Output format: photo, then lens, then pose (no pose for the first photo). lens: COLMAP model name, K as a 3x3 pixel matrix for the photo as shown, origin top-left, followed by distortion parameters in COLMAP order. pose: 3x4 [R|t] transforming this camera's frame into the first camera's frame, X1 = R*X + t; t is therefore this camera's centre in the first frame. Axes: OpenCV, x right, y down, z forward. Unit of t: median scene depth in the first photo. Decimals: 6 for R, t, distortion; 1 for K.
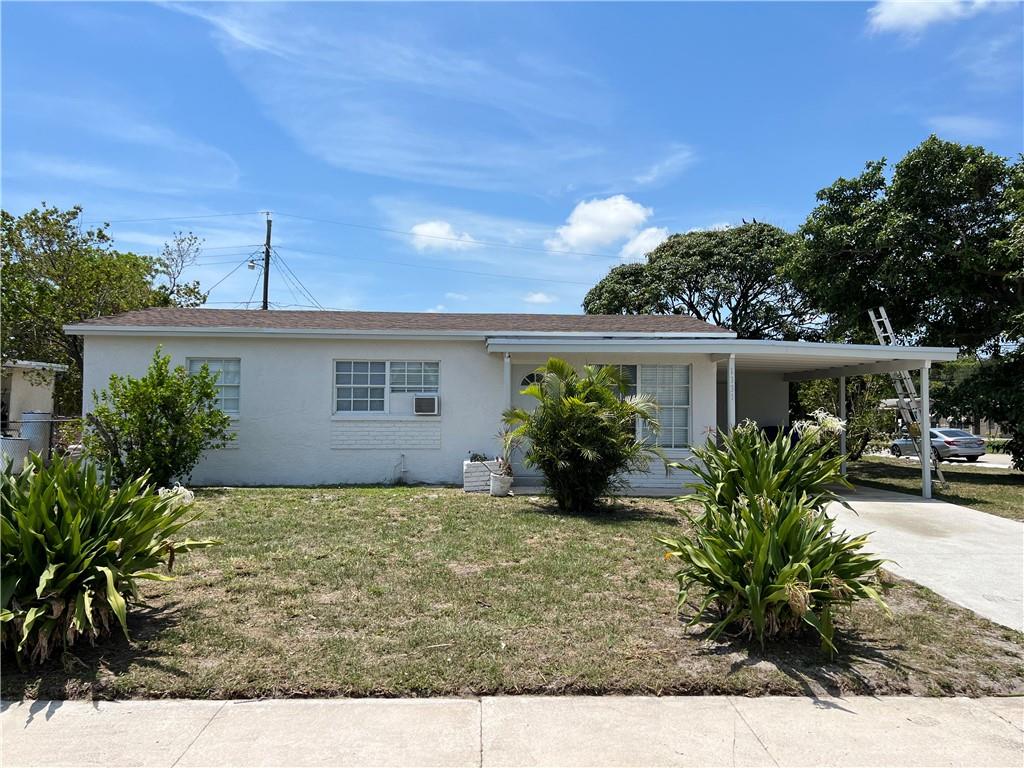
lens RADIAL K [[772.5, 0, 515.6], [0, 772.5, 383.9], [0, 0, 1]] dist [0.066609, -0.076845]
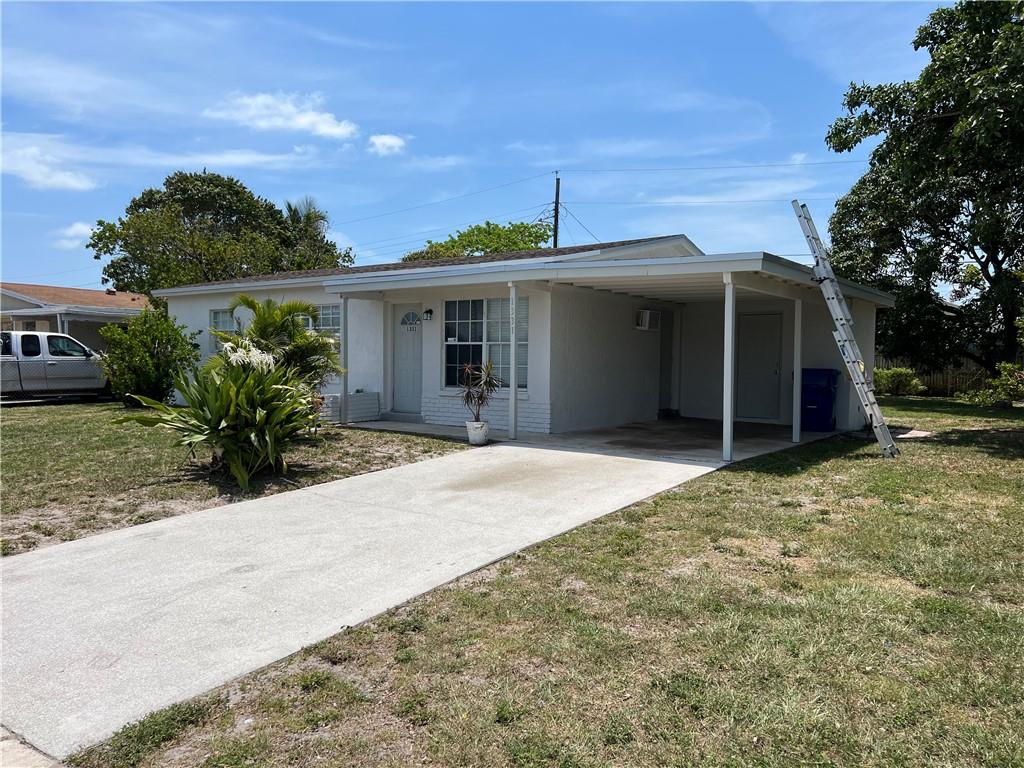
lens RADIAL K [[772.5, 0, 518.8], [0, 772.5, 384.9], [0, 0, 1]] dist [0.066609, -0.076845]
pose [[0.781858, 0.019014, -0.623167, 0.059755], [0.021862, 0.998084, 0.057884, 0.002017], [0.623074, -0.058881, 0.779944, 0.021826]]
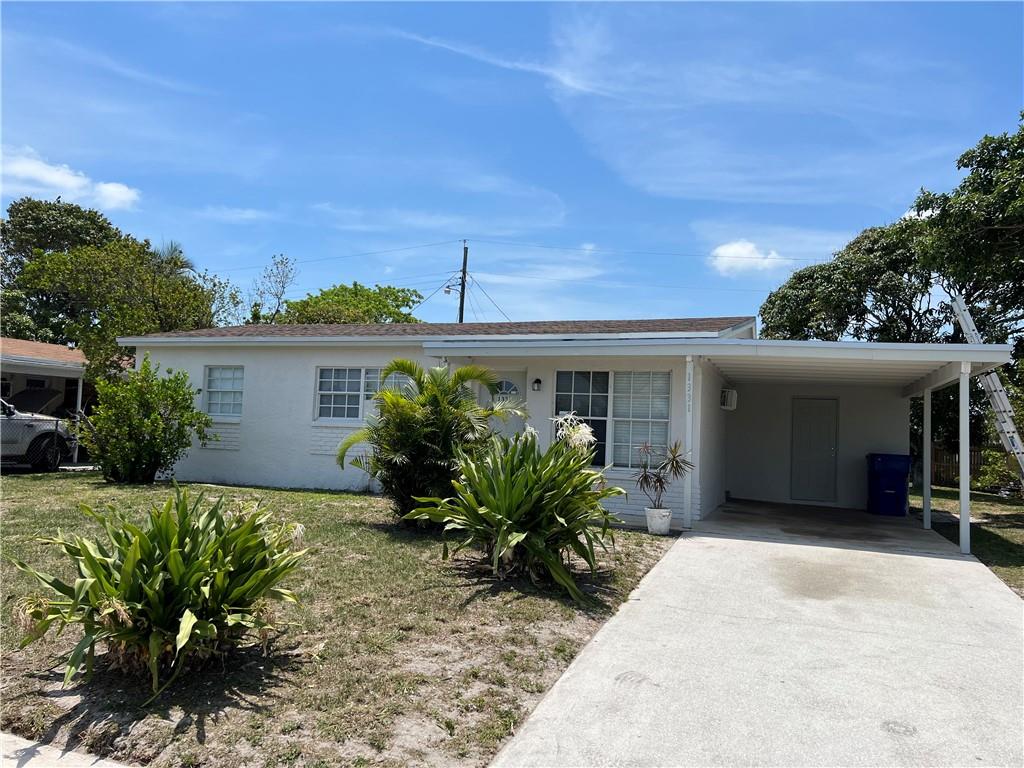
lens RADIAL K [[772.5, 0, 520.2], [0, 772.5, 394.4], [0, 0, 1]] dist [0.066609, -0.076845]
pose [[0.919178, 0.008177, -0.393757, 0.031221], [-0.016084, 0.999730, -0.016783, 0.001341], [0.393513, 0.021760, 0.919061, 0.012361]]
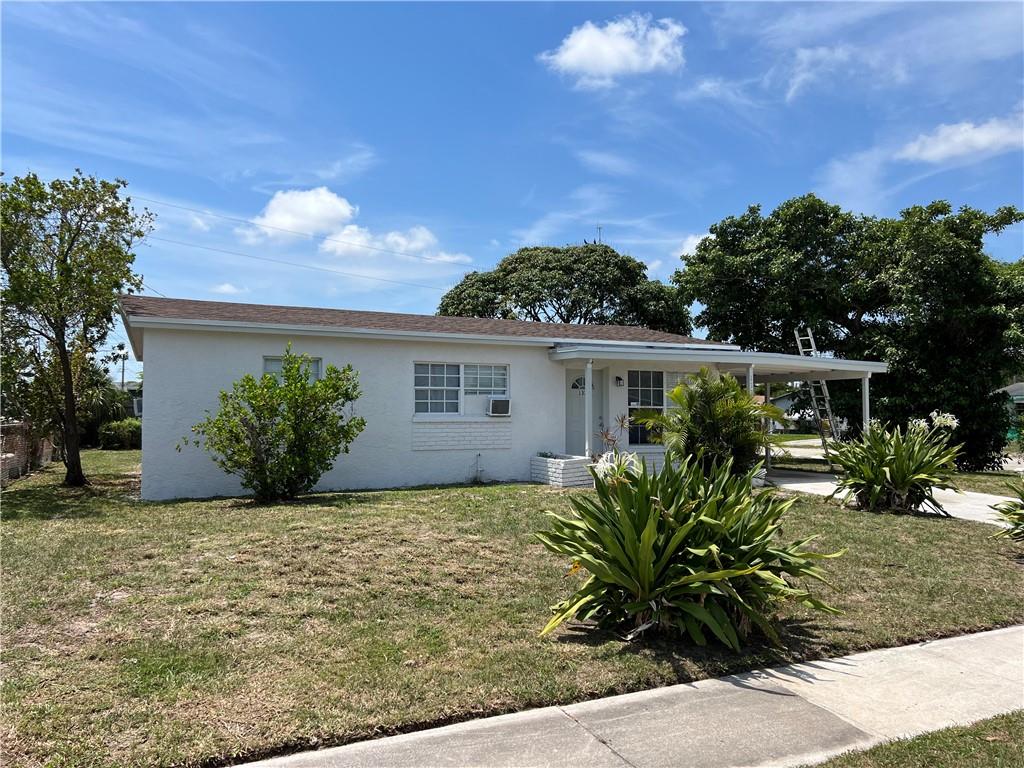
lens RADIAL K [[772.5, 0, 504.3], [0, 772.5, 389.3], [0, 0, 1]] dist [0.066609, -0.076845]
pose [[0.921744, 0.007716, 0.387723, -0.038556], [-0.010953, 0.999921, 0.006142, -0.000213], [-0.387645, -0.009908, 0.921756, 0.002523]]
